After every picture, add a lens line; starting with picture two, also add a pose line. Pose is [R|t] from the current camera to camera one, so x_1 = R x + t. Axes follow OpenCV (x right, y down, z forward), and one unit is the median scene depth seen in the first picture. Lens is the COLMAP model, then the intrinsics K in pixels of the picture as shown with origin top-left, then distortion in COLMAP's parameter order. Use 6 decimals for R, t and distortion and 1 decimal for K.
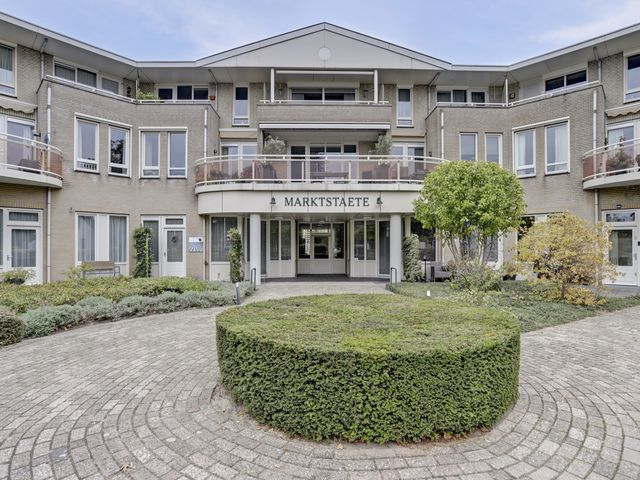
lens RADIAL K [[350.3, 0, 301.8], [0, 350.3, 256.0], [0, 0, 1]] dist [0.001008, -0.000021]
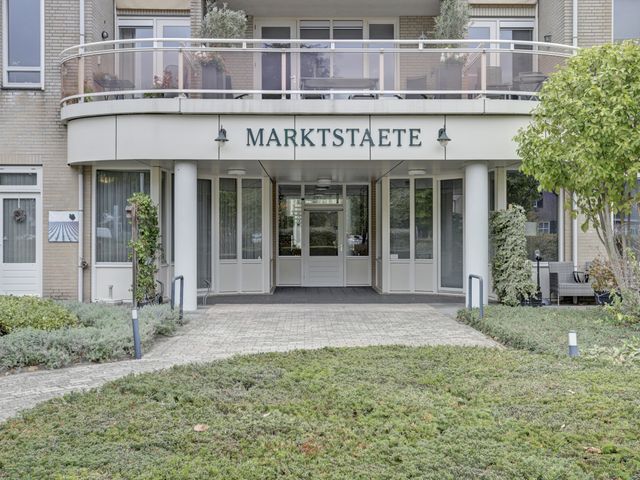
lens RADIAL K [[595.6, 0, 319.9], [0, 595.6, 240.1], [0, 0, 1]] dist [0.018559, 0.000000]
pose [[0.999135, 0.001503, 0.041546, 0.017743], [-0.000713, 0.999819, -0.019009, 0.001254], [-0.041567, 0.018963, 0.998956, 0.181130]]
